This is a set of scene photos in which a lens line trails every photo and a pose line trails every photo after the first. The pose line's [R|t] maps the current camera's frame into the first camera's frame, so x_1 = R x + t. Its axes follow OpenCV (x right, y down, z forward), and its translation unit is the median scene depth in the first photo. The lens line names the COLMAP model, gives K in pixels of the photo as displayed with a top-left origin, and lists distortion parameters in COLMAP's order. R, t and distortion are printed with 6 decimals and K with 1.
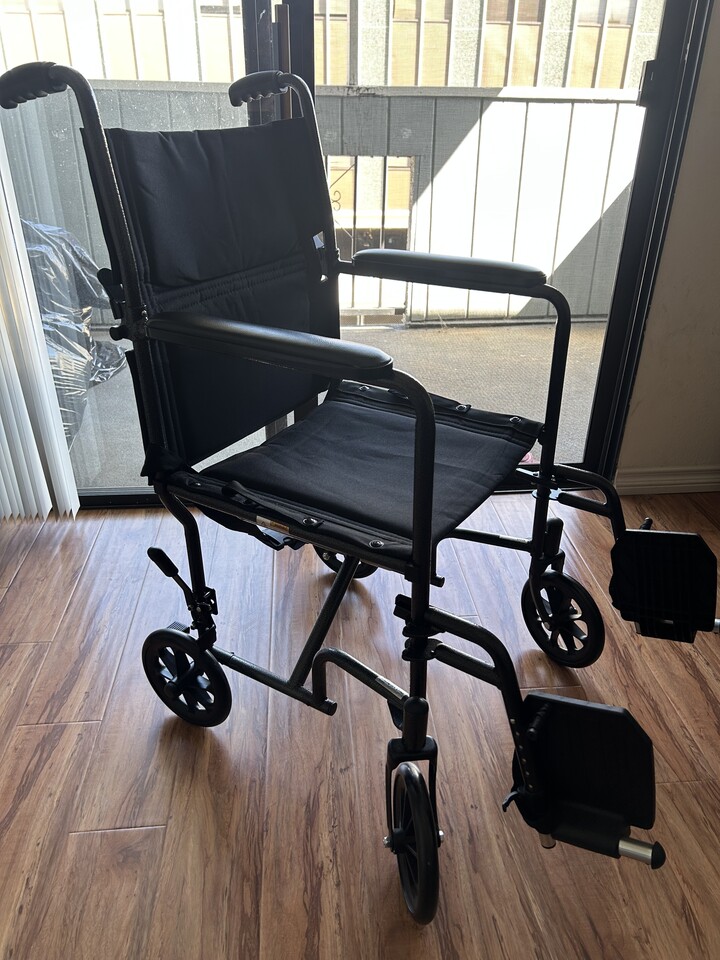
lens RADIAL K [[730.6, 0, 357.4], [0, 730.6, 480.9], [0, 0, 1]] dist [0.036595, -0.040067]
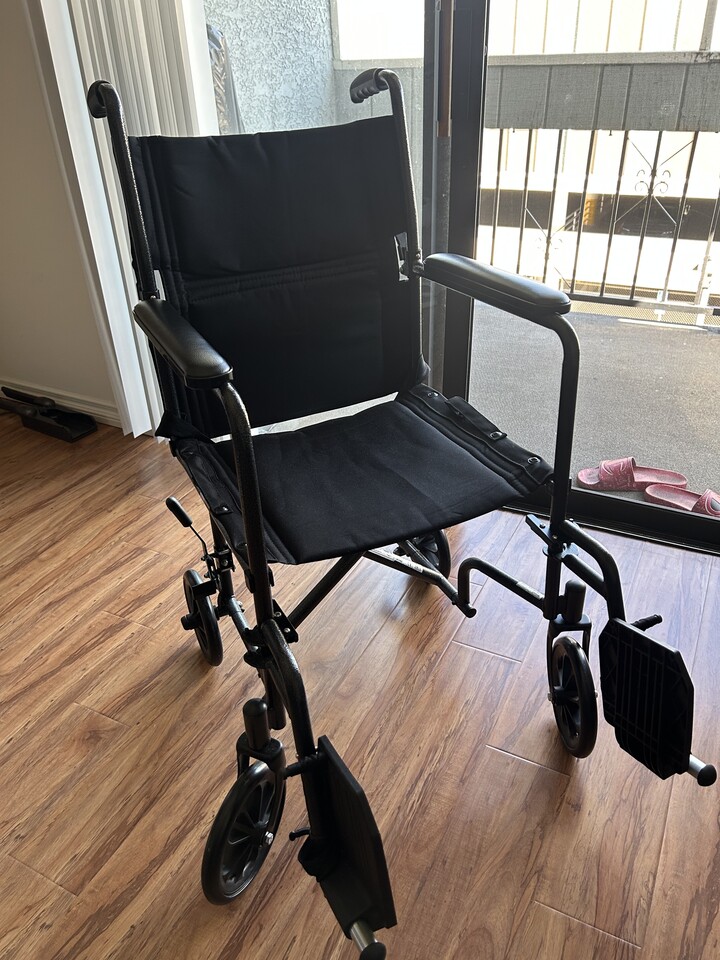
lens RADIAL K [[730.6, 0, 370.7], [0, 730.6, 480.4], [0, 0, 1]] dist [0.036595, -0.040067]
pose [[0.844763, 0.234554, -0.480999, 0.531563], [-0.213333, 0.971922, 0.099278, -0.117541], [0.490780, 0.018746, 0.871082, 0.144229]]
